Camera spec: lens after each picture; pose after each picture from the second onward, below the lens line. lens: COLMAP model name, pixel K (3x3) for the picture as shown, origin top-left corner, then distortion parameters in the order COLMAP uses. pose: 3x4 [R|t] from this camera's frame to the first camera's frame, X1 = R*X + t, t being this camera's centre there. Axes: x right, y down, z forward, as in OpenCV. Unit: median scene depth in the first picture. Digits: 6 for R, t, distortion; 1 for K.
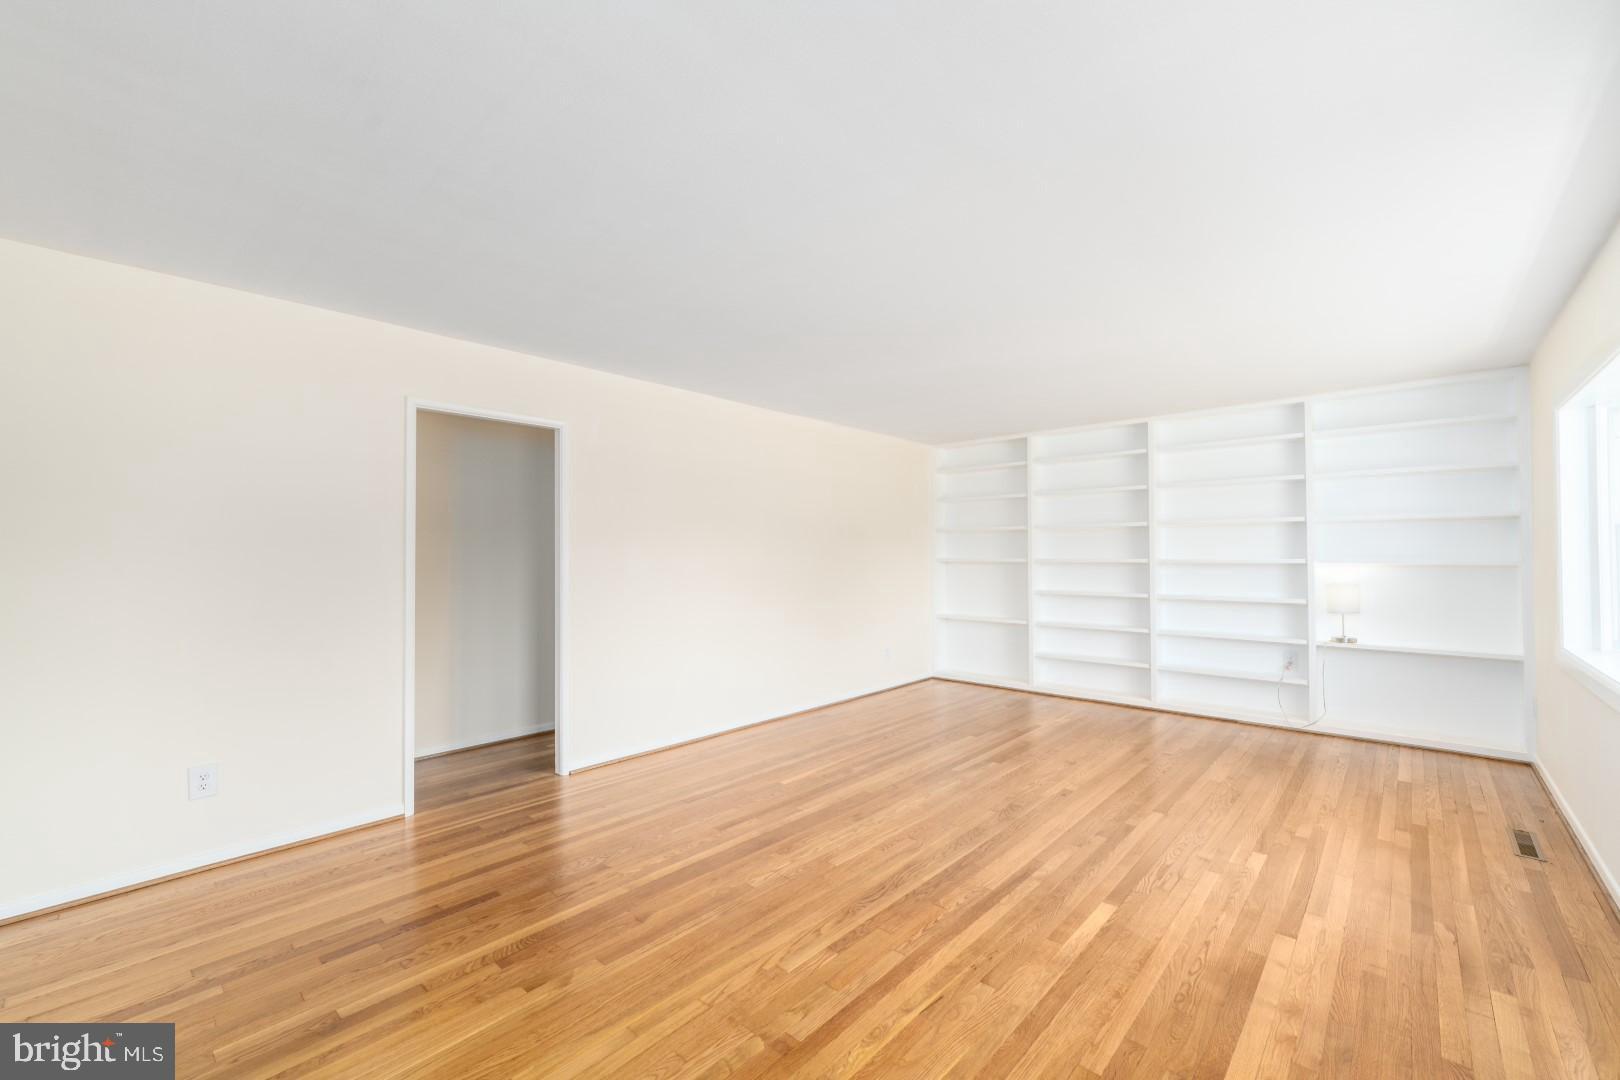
lens RADIAL K [[657.4, 0, 812.9], [0, 657.4, 551.4], [0, 0, 1]] dist [0.004566, -0.001441]
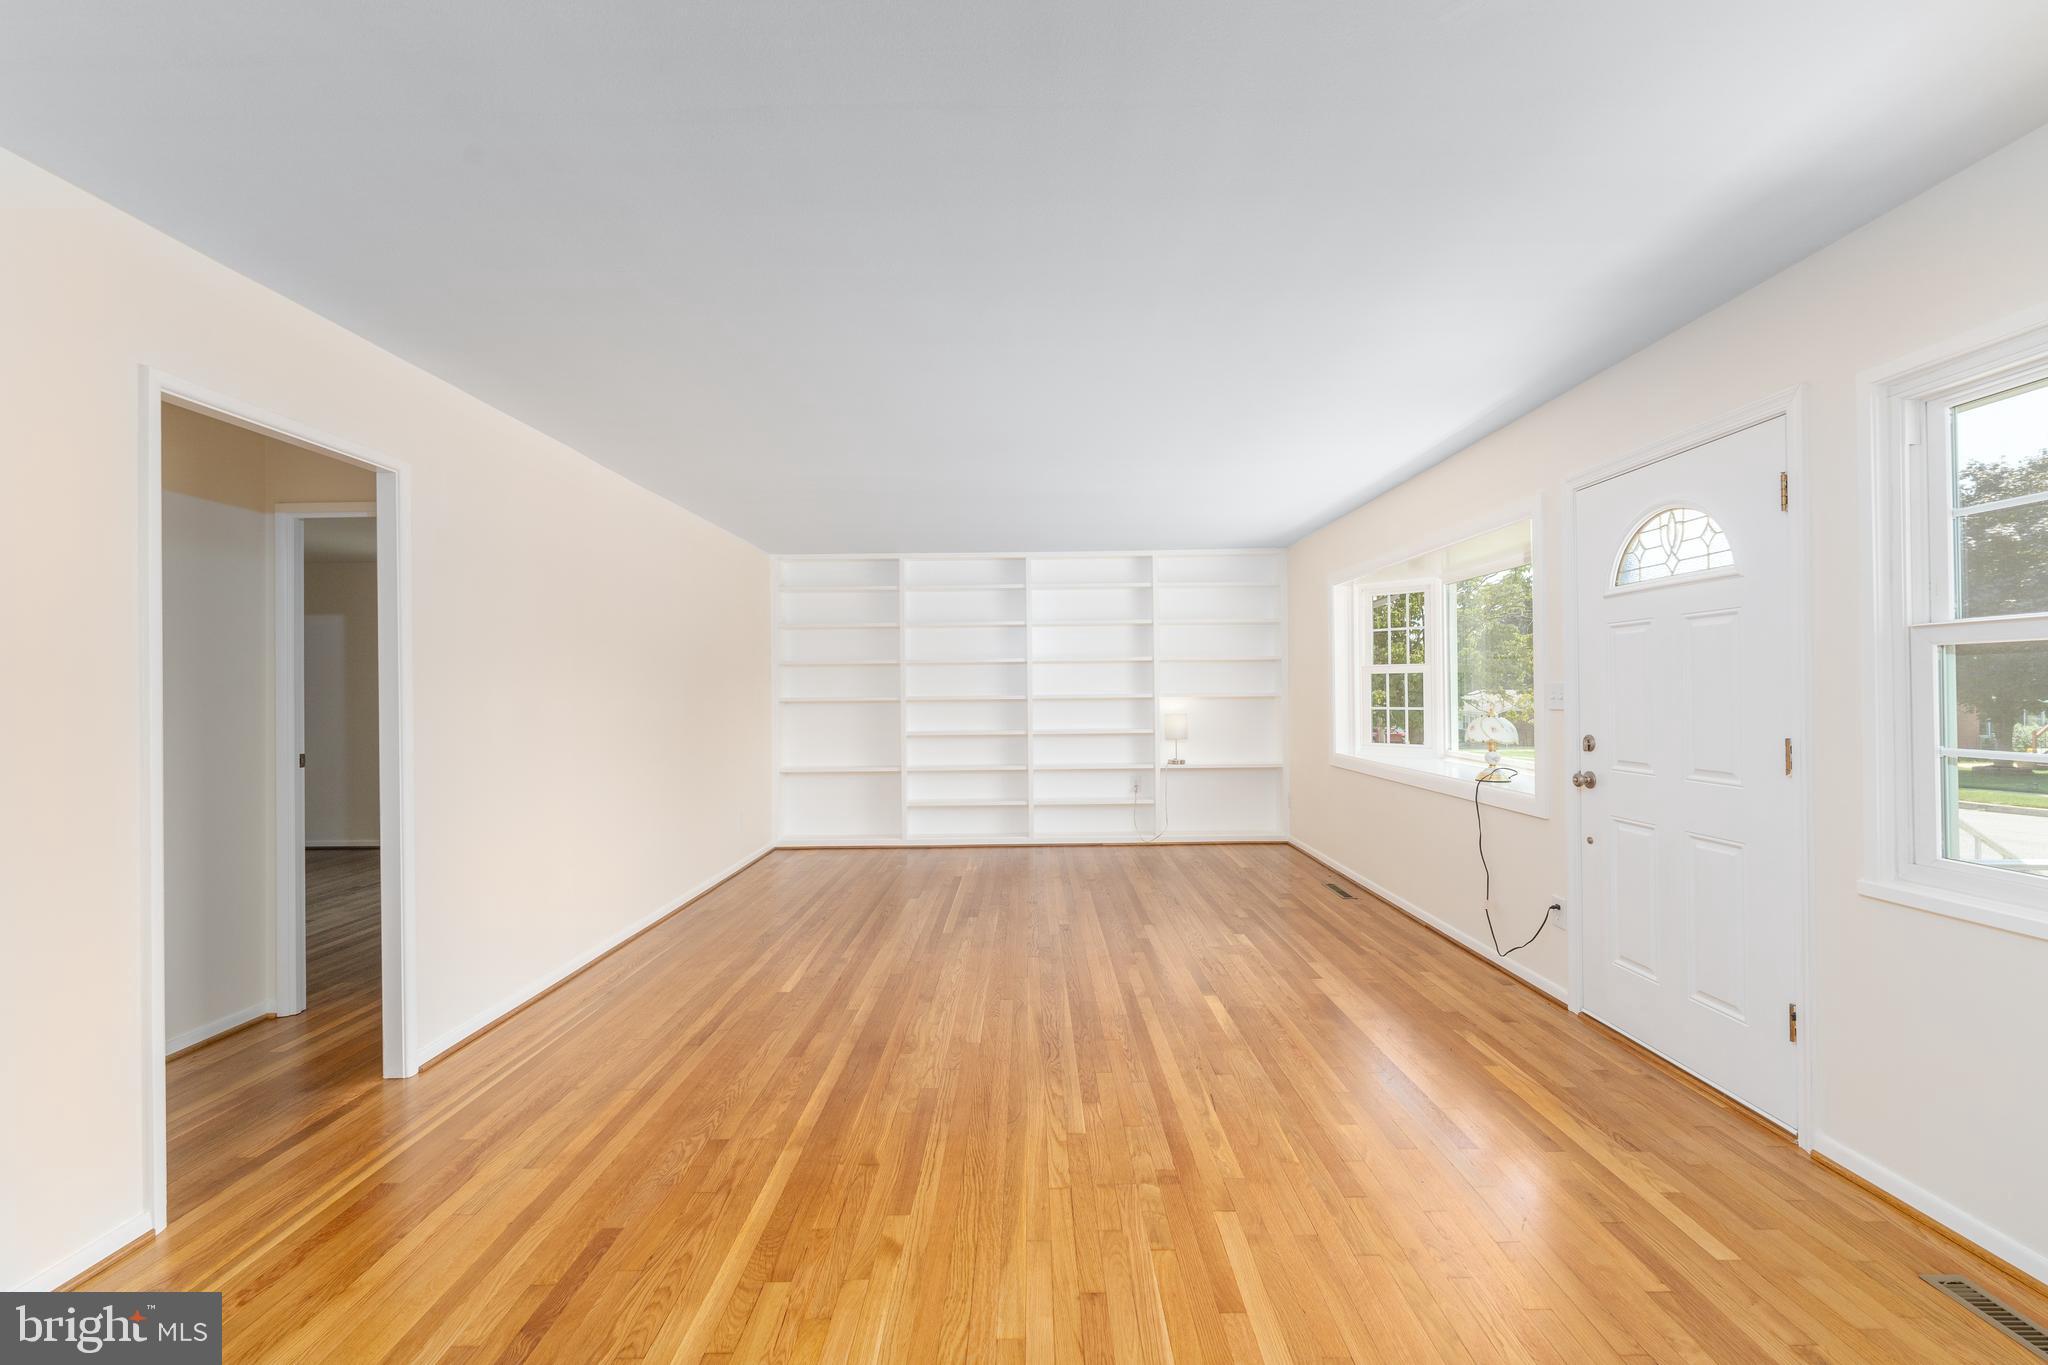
lens RADIAL K [[831.1, 0, 1030.3], [0, 831.1, 693.0], [0, 0, 1]] dist [0.004566, -0.001441]
pose [[0.740756, -0.007709, 0.671730, -0.496797], [0.006949, 0.999969, 0.003814, 0.005765], [-0.671738, 0.001842, 0.740786, 0.100016]]
